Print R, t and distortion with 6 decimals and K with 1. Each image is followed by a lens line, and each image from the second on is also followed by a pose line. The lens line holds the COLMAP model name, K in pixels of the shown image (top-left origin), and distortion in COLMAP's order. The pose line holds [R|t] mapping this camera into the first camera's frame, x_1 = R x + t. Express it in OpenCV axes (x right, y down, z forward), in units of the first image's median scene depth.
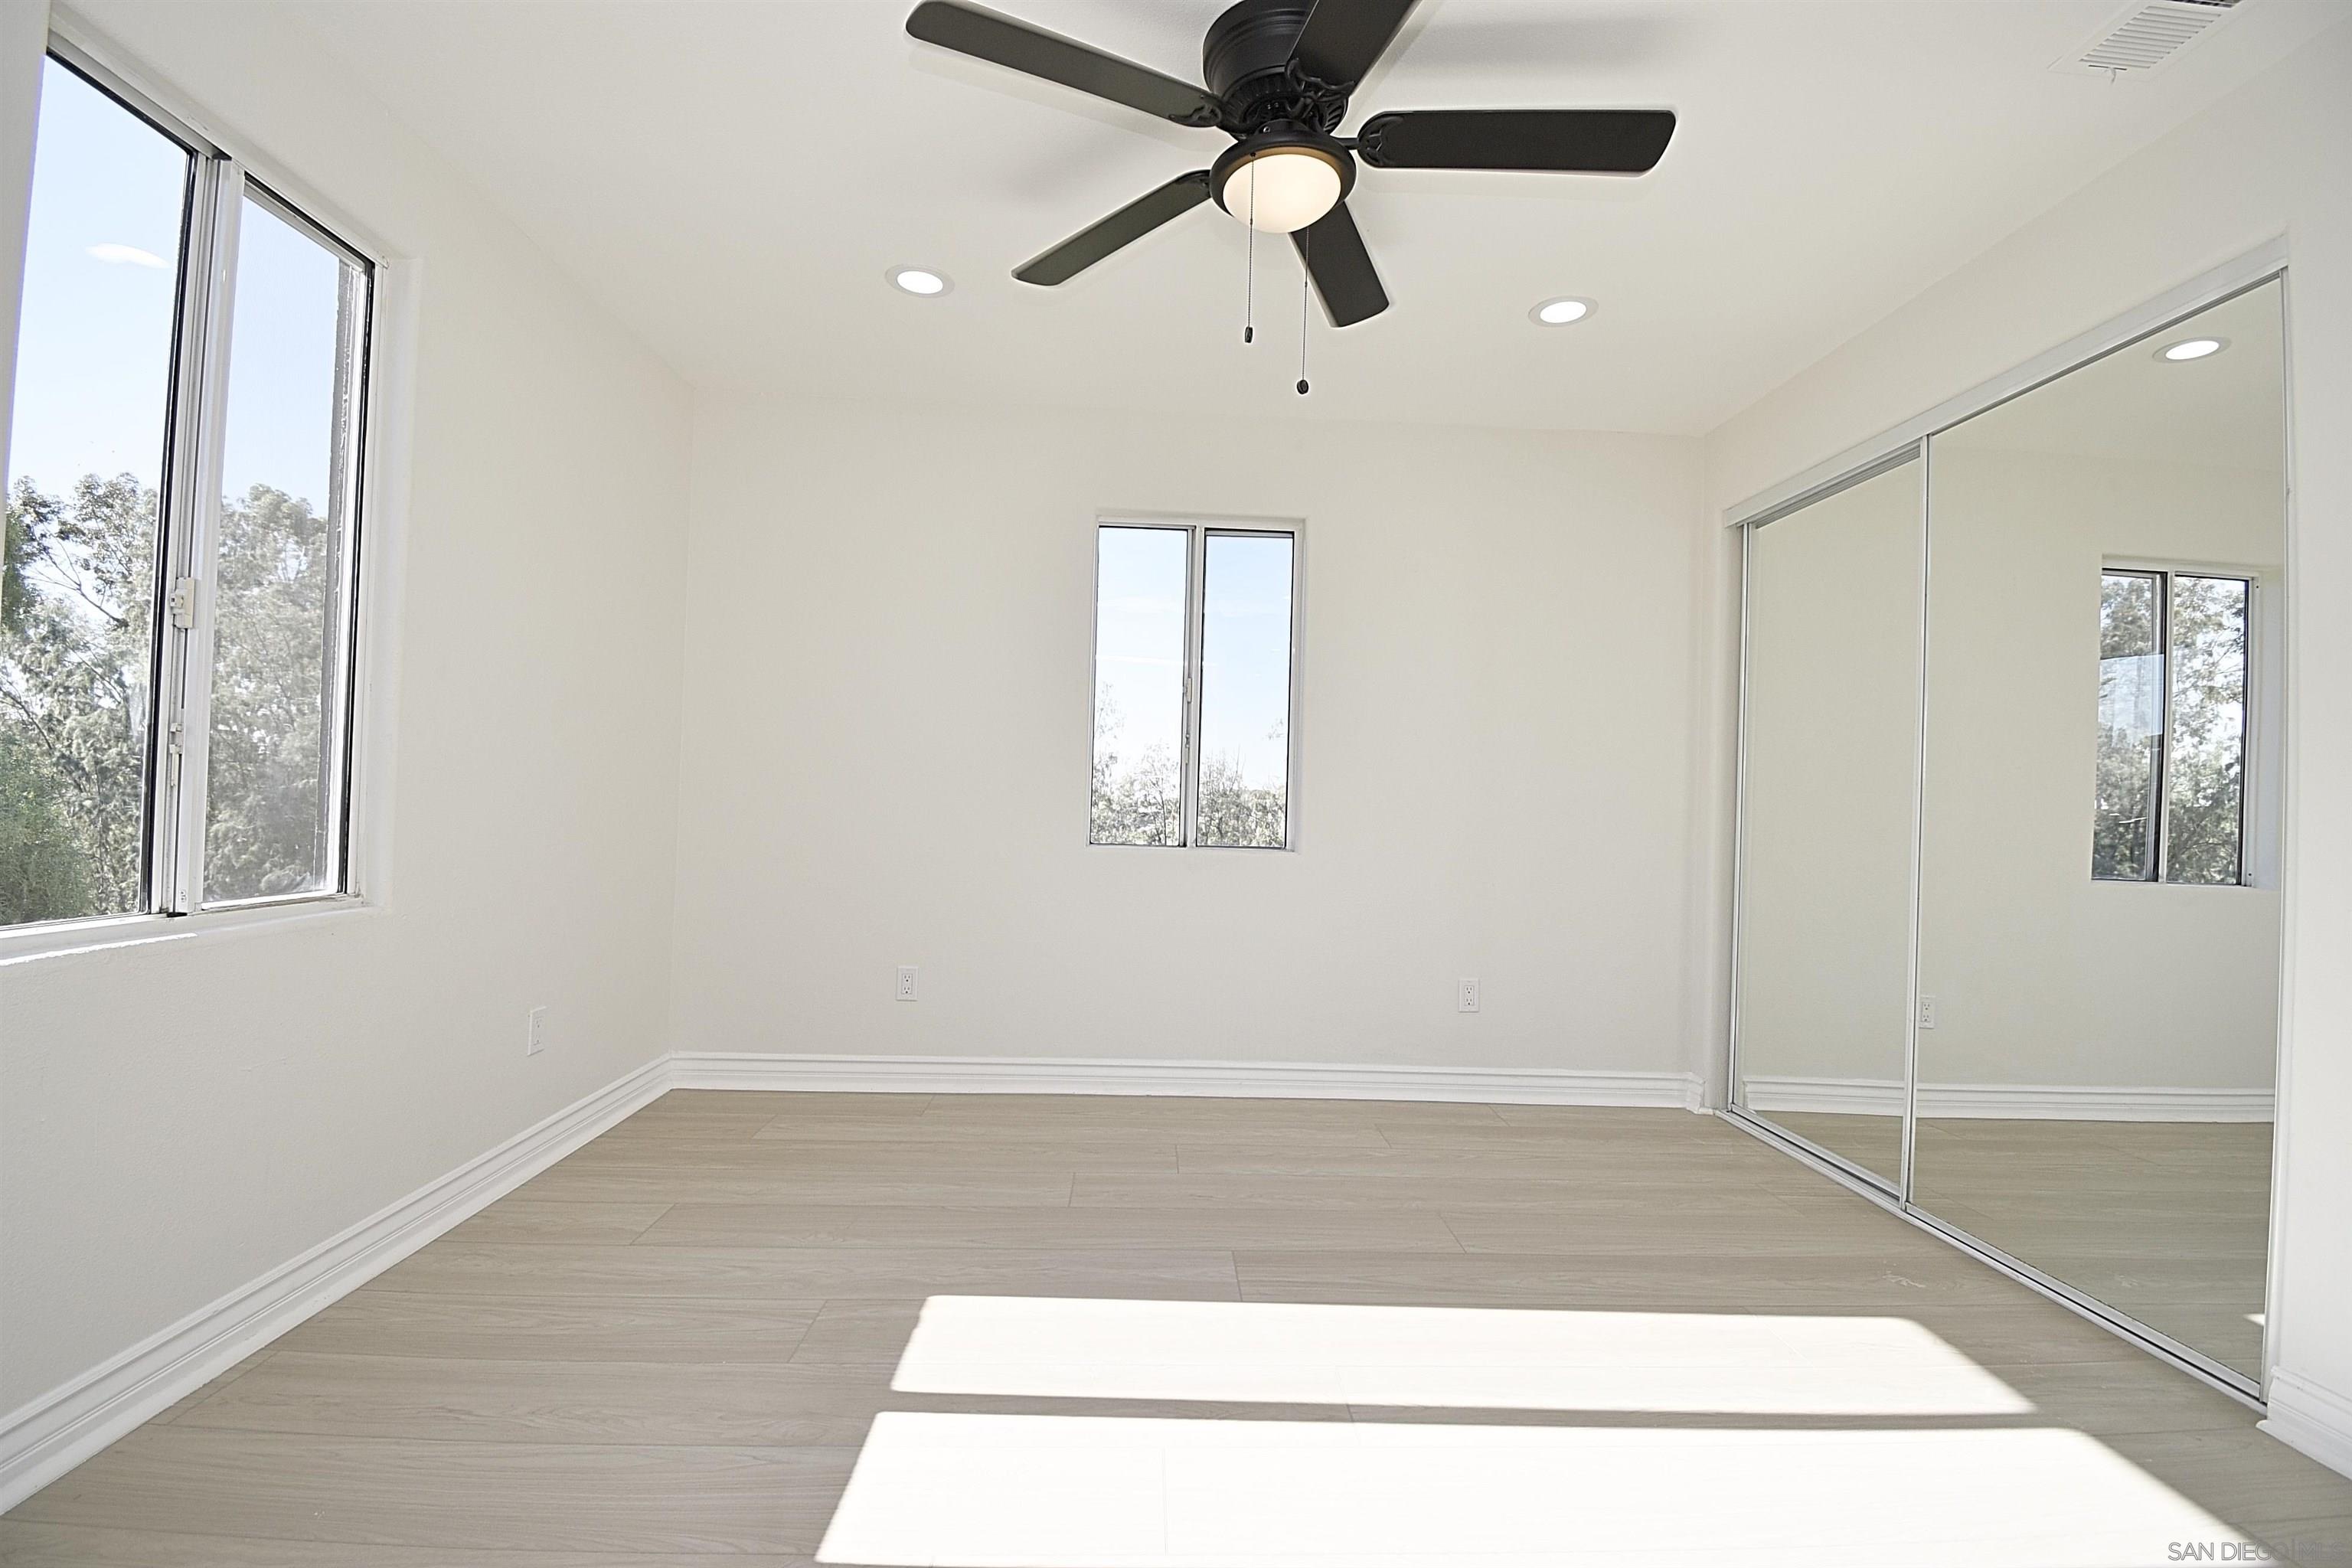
lens RADIAL K [[1026.0, 0, 1180.0], [0, 1026.0, 785.9], [0, 0, 1]] dist [0.015477, -0.021762]
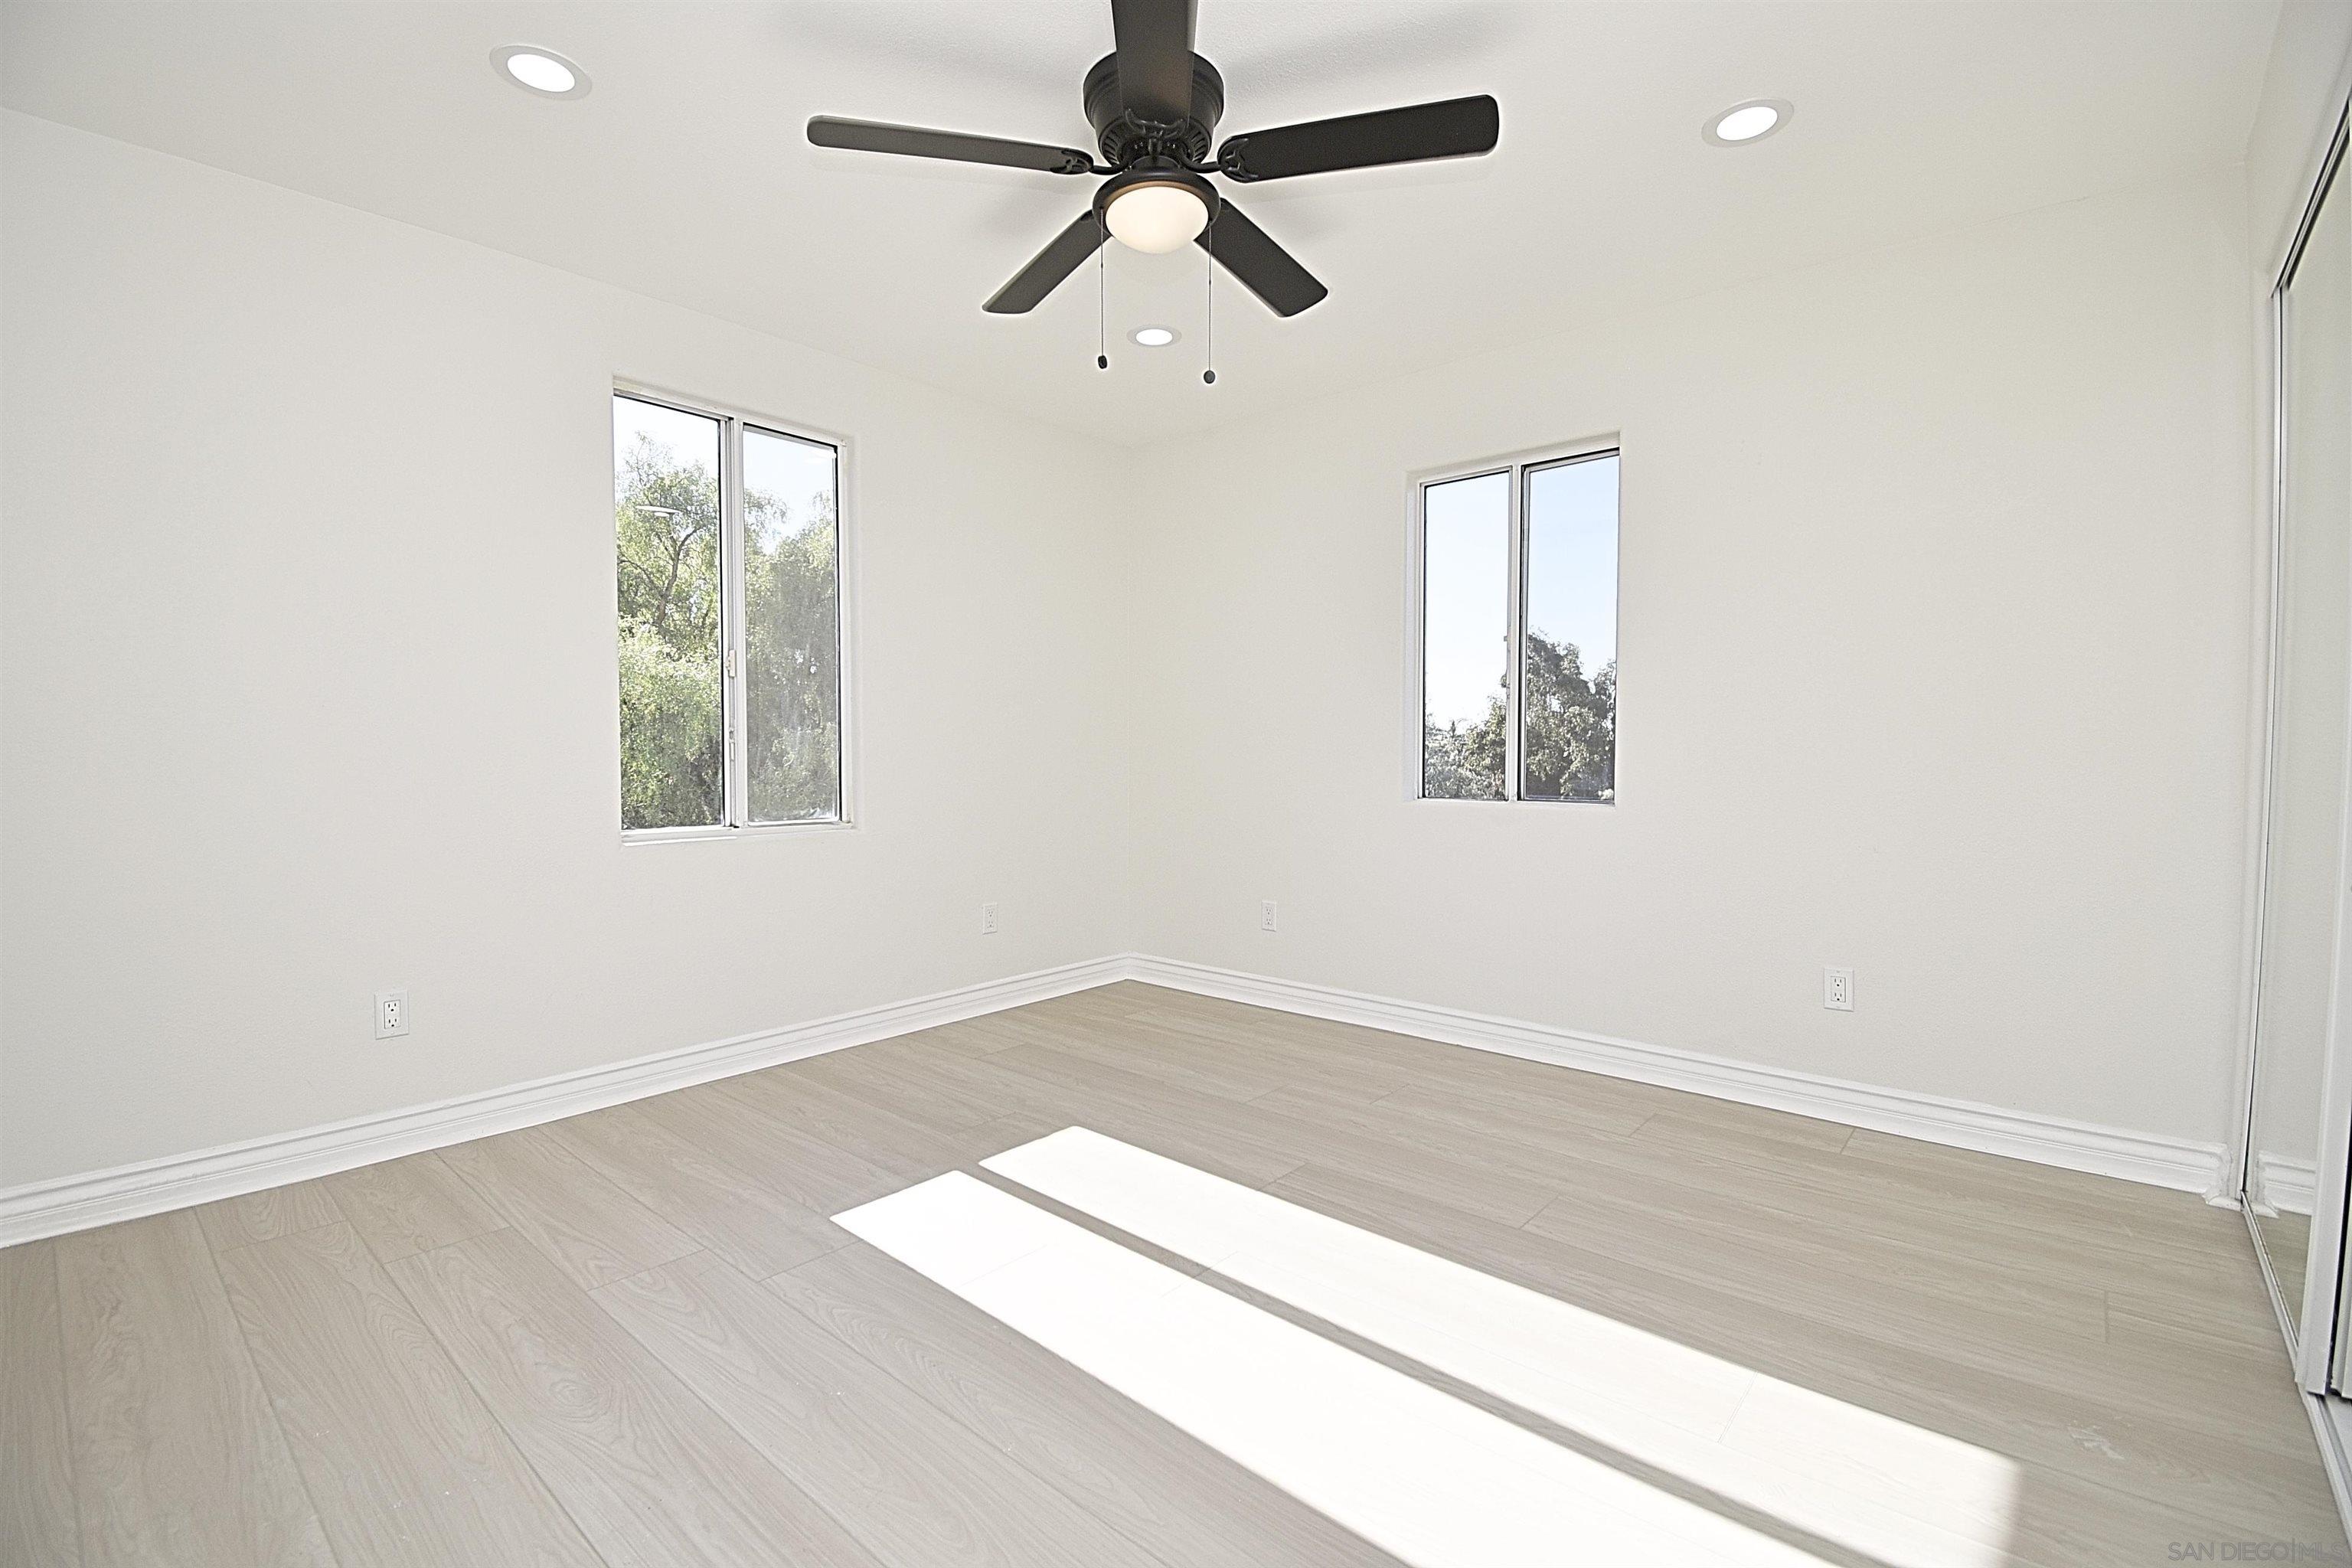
lens RADIAL K [[1026.0, 0, 1166.4], [0, 1026.0, 775.2], [0, 0, 1]] dist [0.015477, -0.021762]
pose [[0.718168, -0.016559, -0.695673, 0.545566], [0.031859, 0.999451, 0.009099, 0.020521], [0.695141, -0.028698, 0.718301, 0.094607]]
